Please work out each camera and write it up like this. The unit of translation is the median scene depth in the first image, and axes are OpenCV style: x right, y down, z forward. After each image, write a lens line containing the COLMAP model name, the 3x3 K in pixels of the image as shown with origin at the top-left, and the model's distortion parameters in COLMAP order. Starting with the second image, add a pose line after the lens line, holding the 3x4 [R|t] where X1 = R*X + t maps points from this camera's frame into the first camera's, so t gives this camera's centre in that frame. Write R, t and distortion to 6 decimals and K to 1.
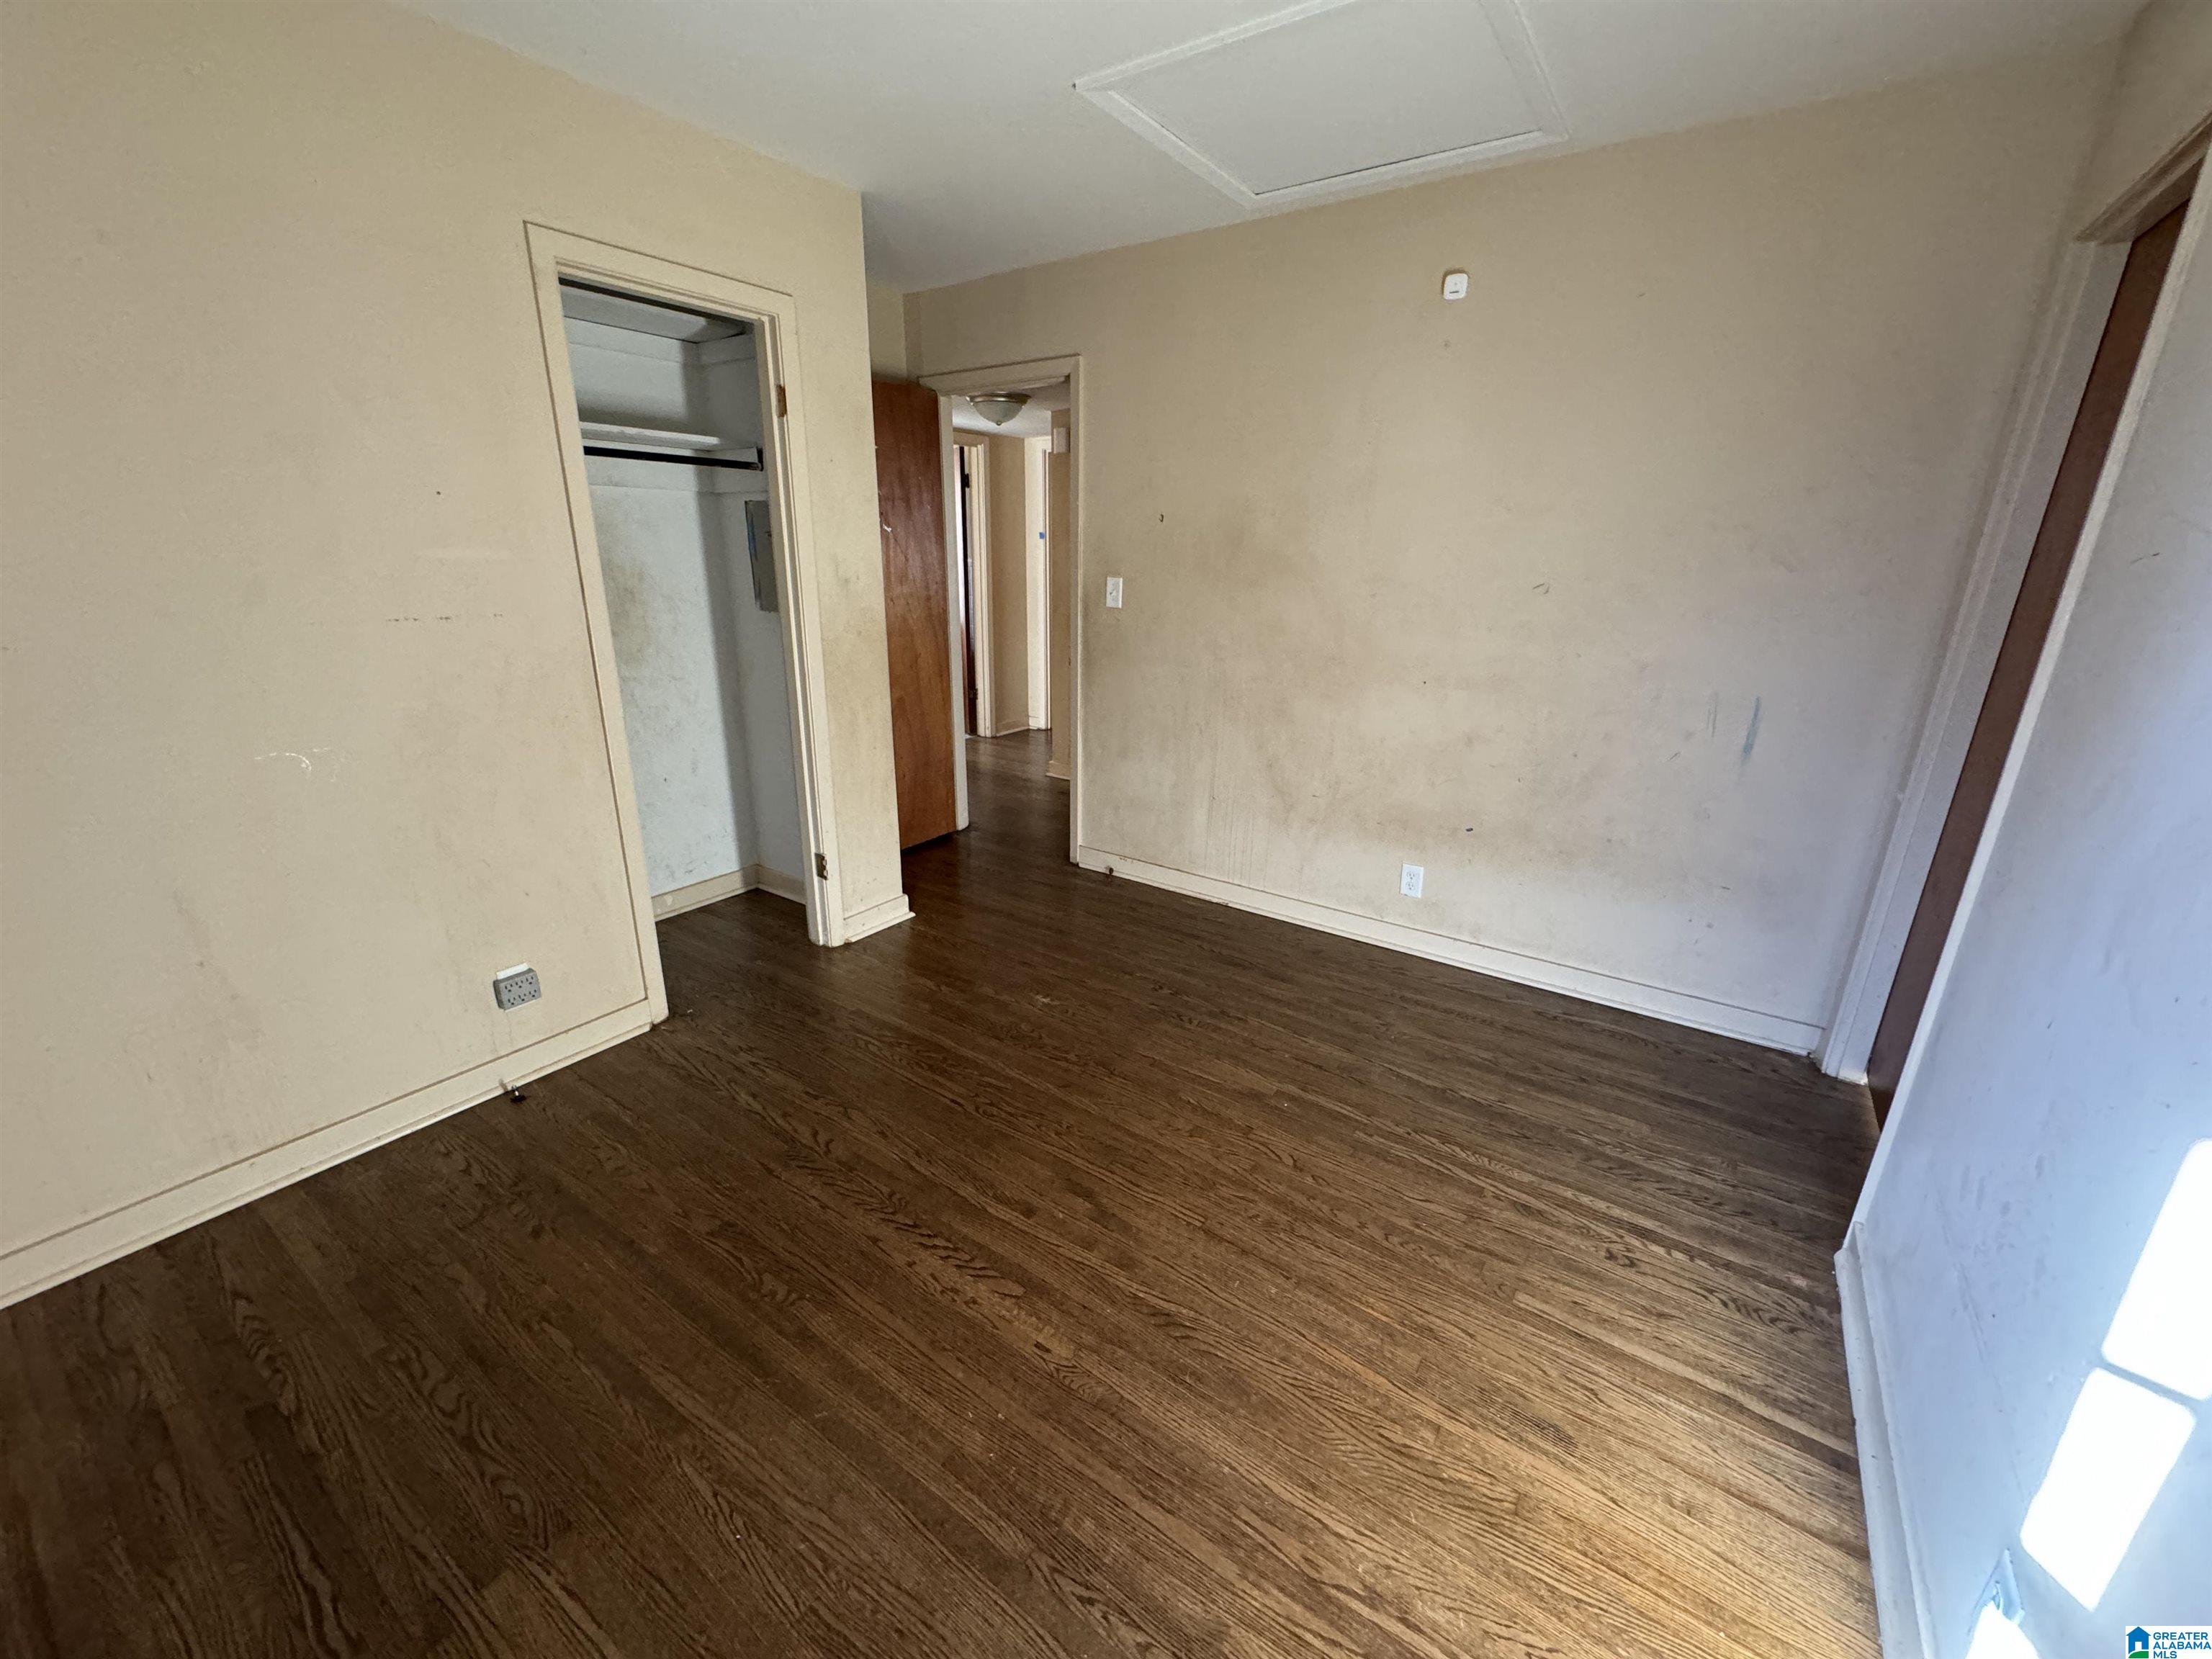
lens RADIAL K [[880.5, 0, 1102.7], [0, 880.5, 831.8], [0, 0, 1]] dist [-0.004382, 0.000394]
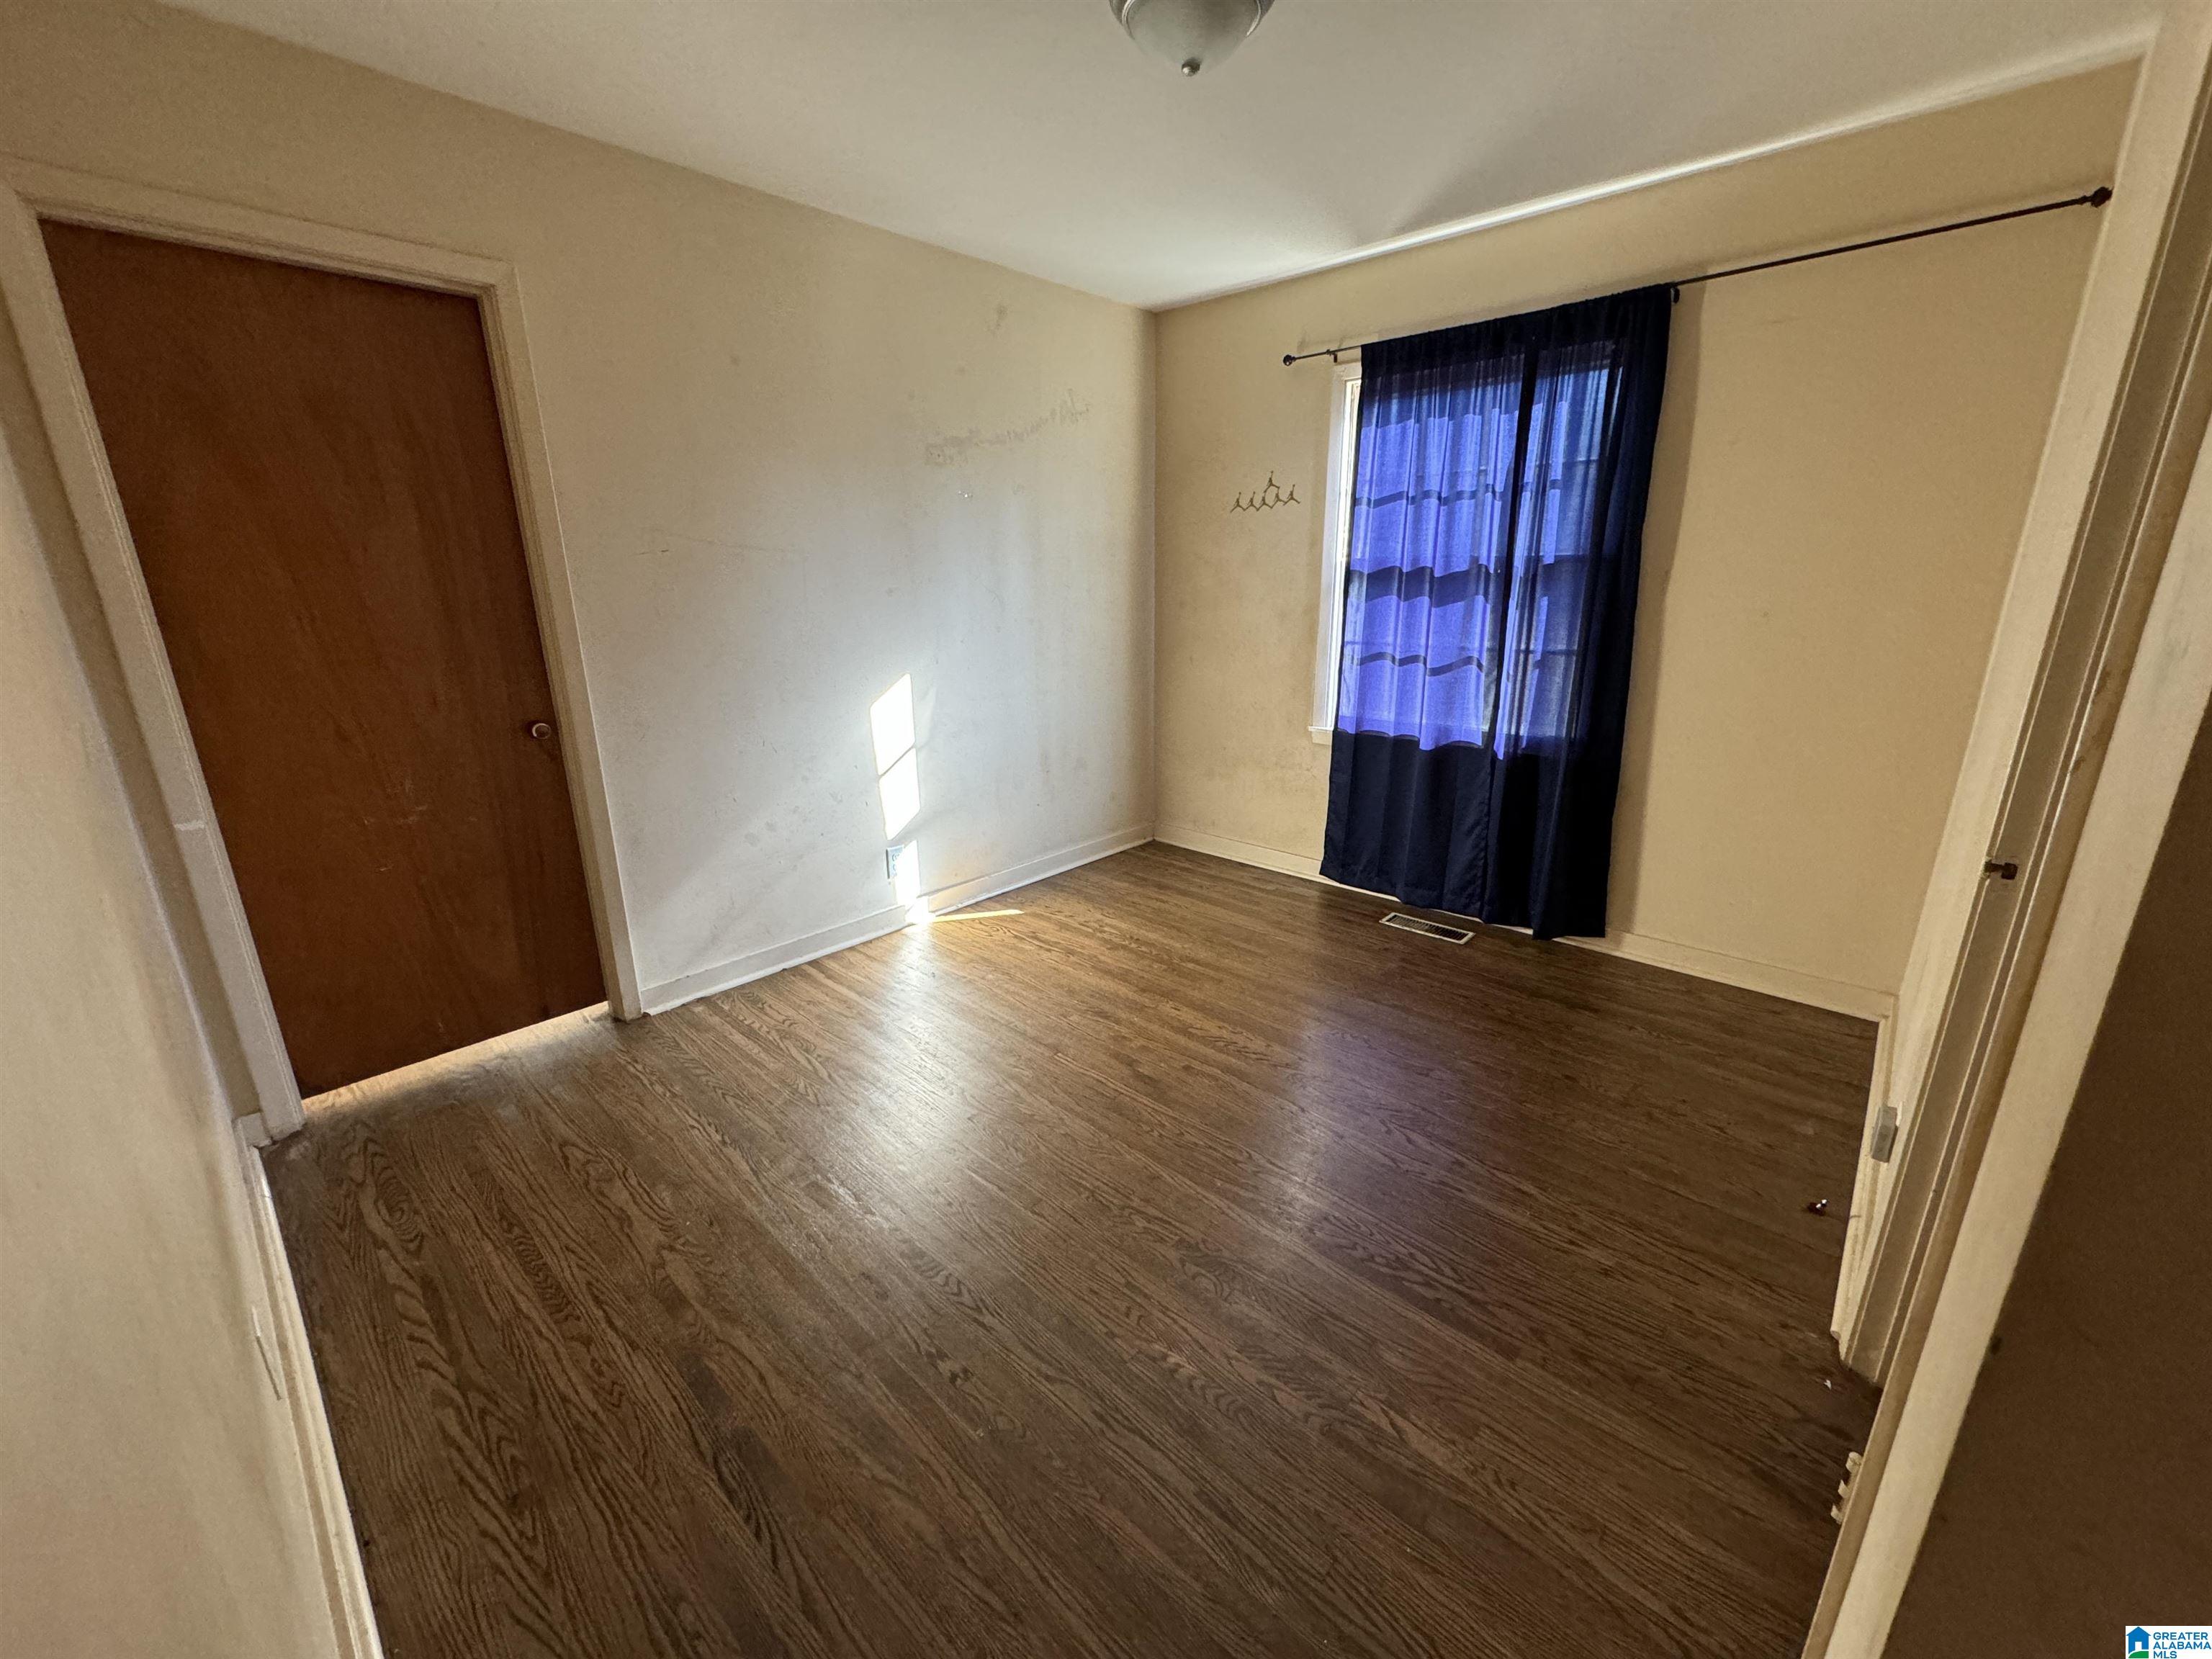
lens RADIAL K [[880.5, 0, 1114.5], [0, 880.5, 823.1], [0, 0, 1]] dist [-0.004382, 0.000394]
pose [[-0.991986, -0.037996, 0.120498, -0.132718], [0.035735, 0.830393, 0.556030, -0.637823], [-0.121187, 0.555881, -0.822381, 2.074139]]
